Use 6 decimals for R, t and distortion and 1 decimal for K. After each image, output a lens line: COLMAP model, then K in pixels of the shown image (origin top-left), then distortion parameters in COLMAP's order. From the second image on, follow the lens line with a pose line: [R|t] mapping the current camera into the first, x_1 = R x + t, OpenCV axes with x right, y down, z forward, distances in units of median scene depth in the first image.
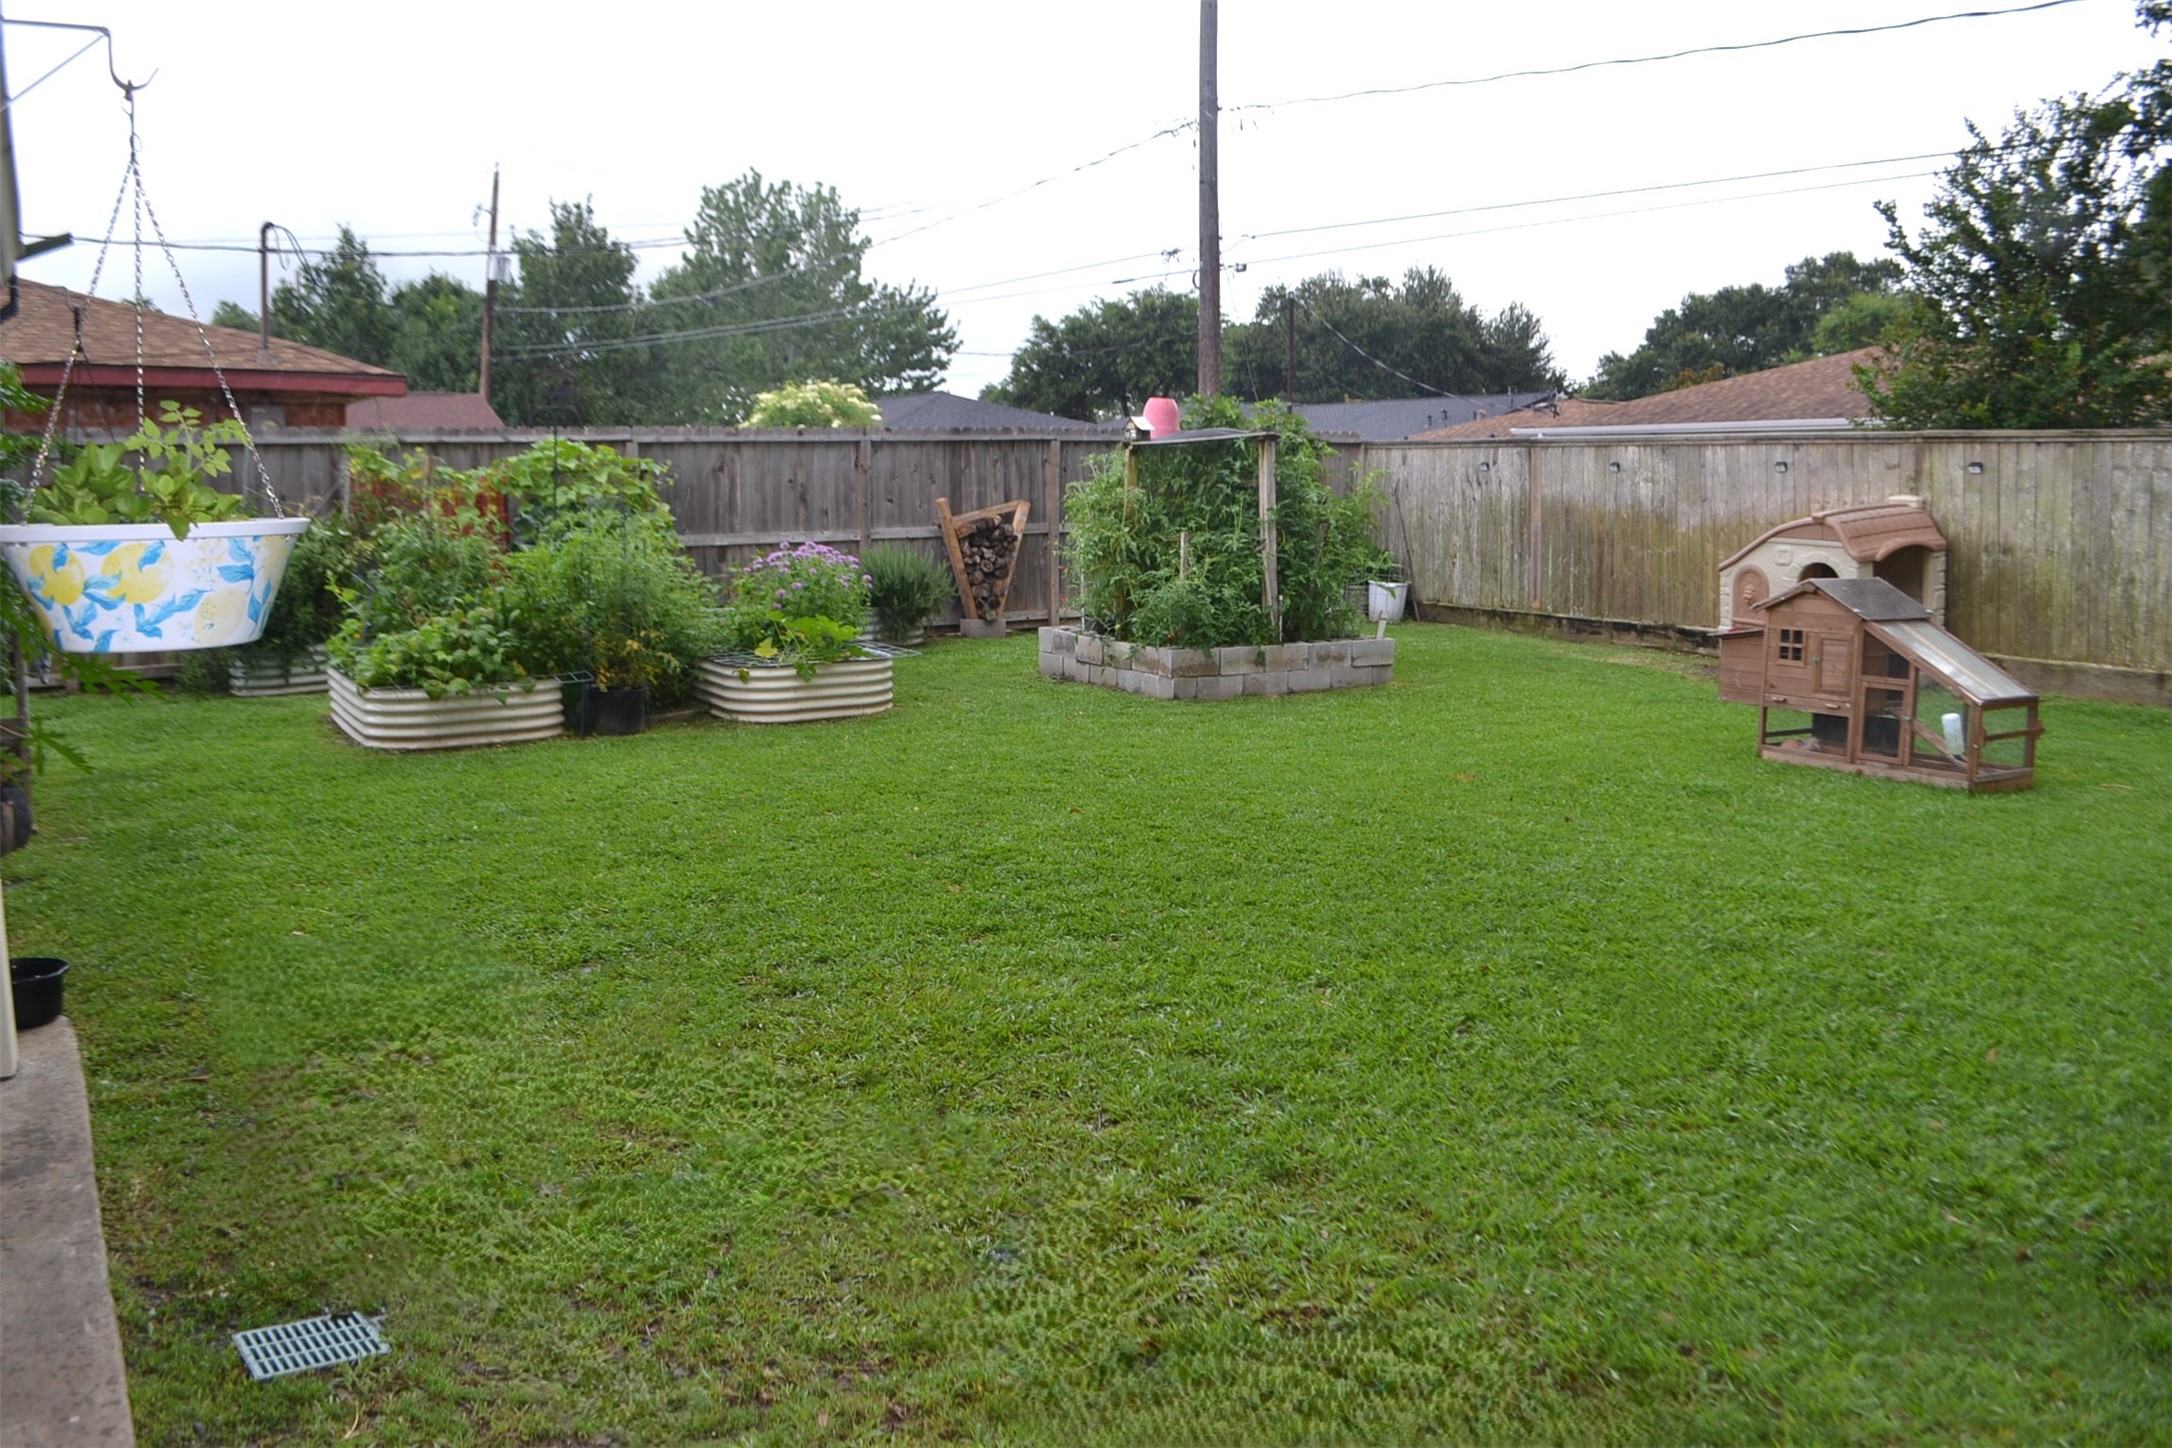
lens RADIAL K [[1732.5, 0, 1085.5], [0, 1732.5, 735.1], [0, 0, 1]] dist [-0.085380, 0.014160]
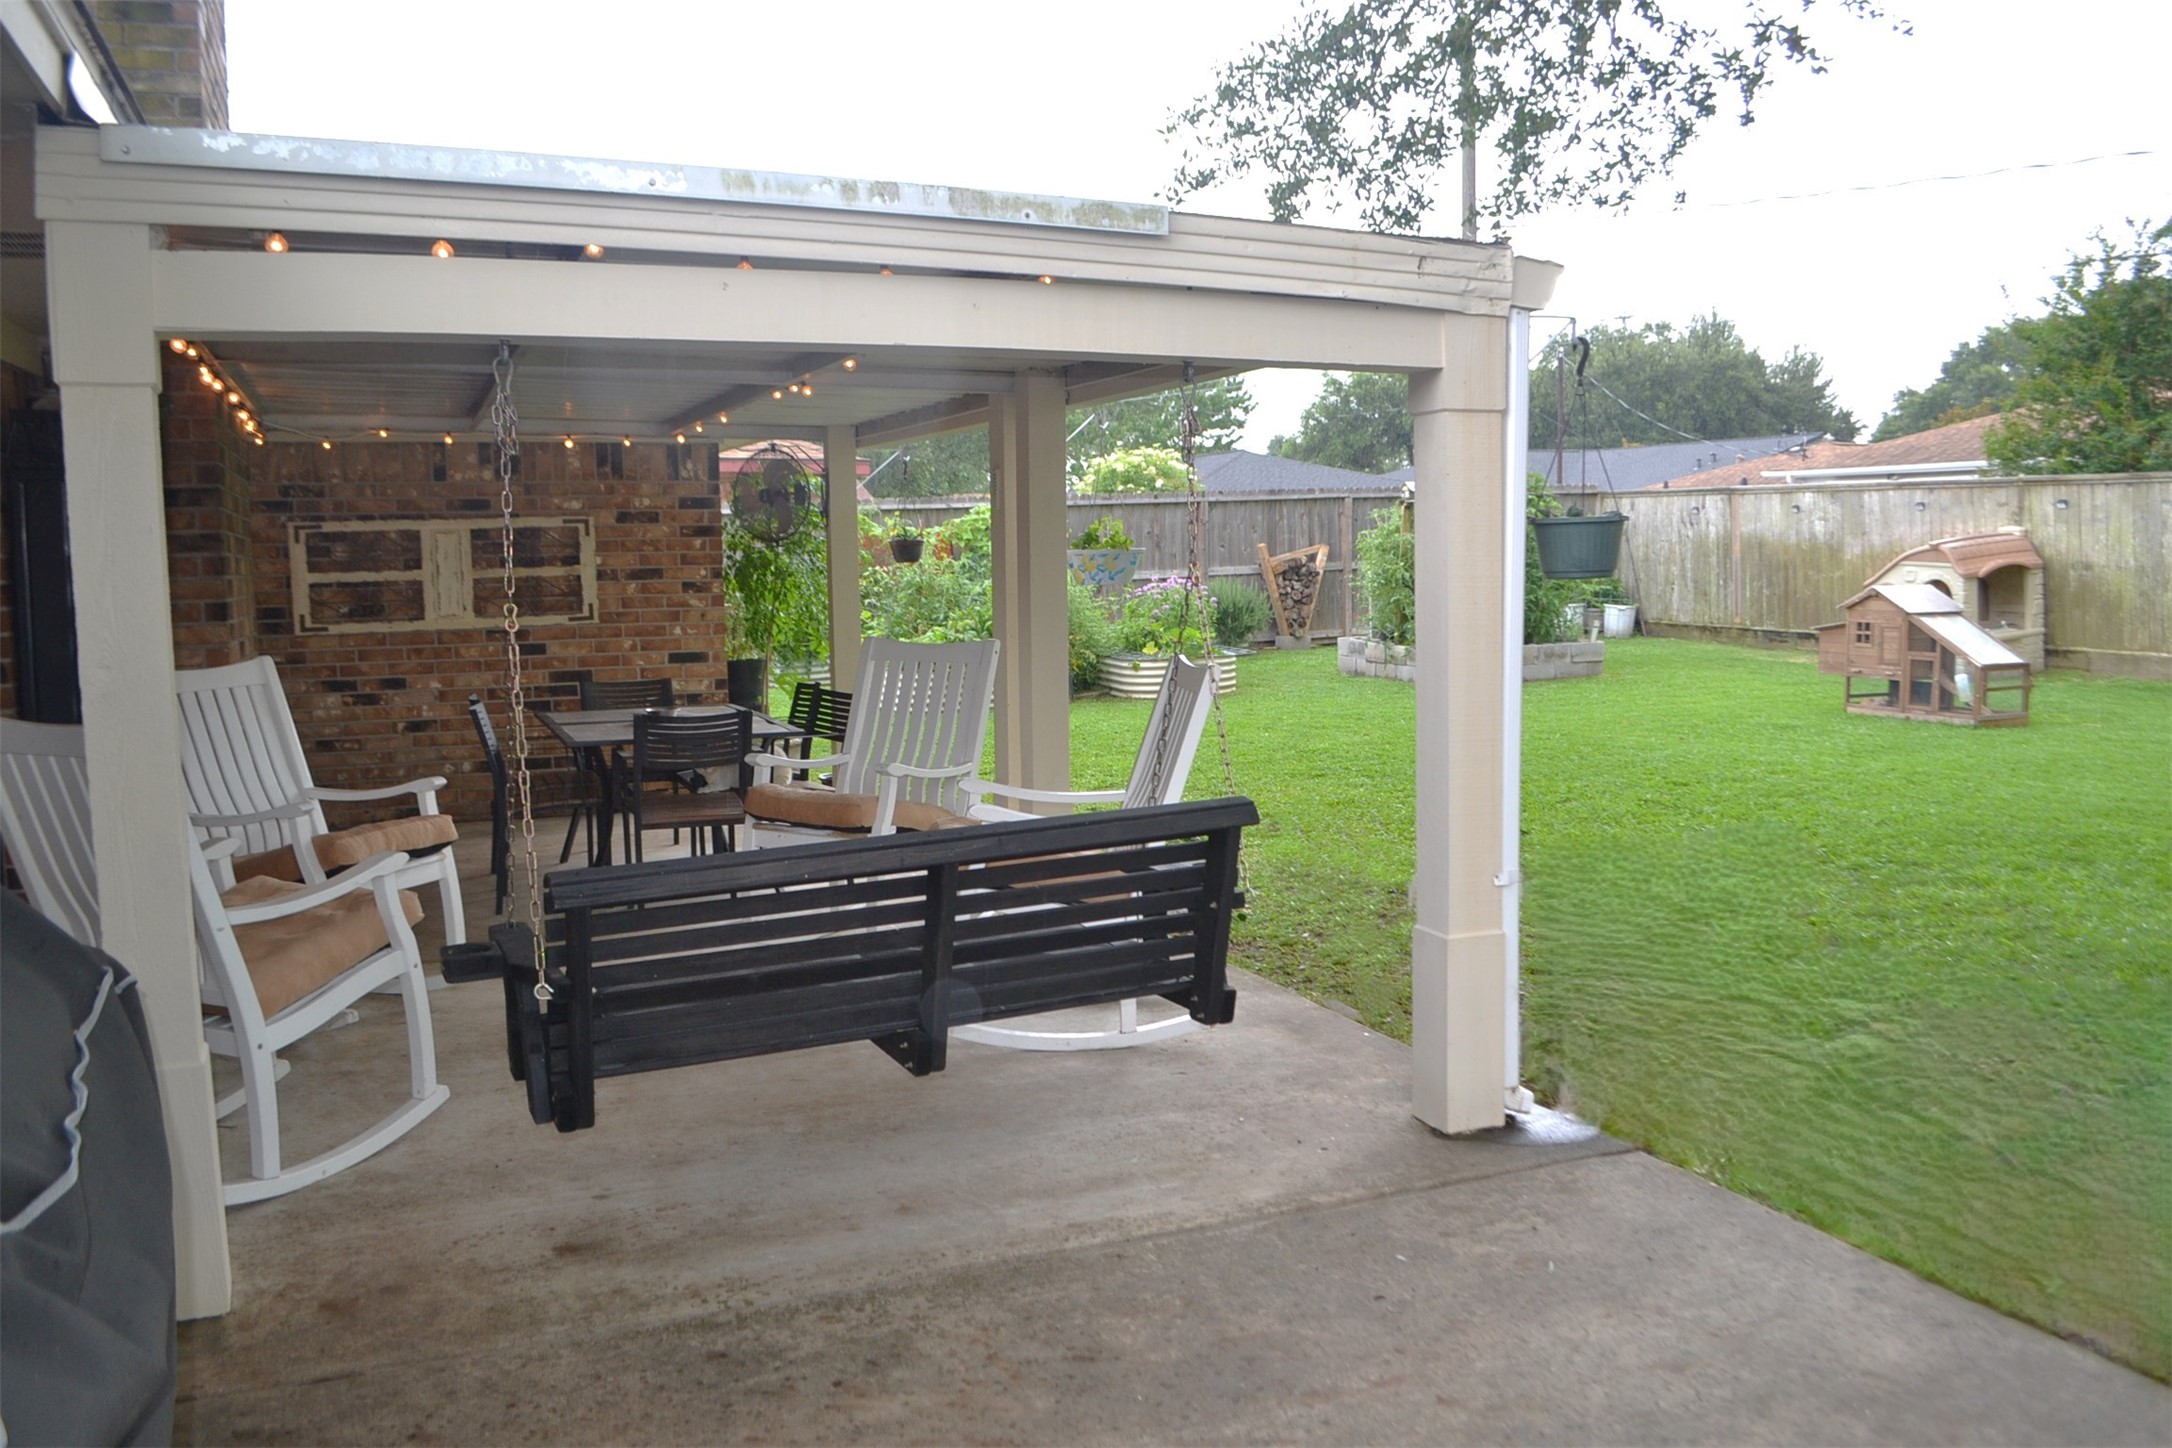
lens RADIAL K [[1732.5, 0, 1083.1], [0, 1732.5, 723.7], [0, 0, 1]] dist [-0.085380, 0.014160]
pose [[0.986093, -0.003602, -0.166157, 0.000800], [-0.002031, 0.999429, -0.033716, 0.043643], [0.166183, 0.033585, 0.985523, -0.309153]]
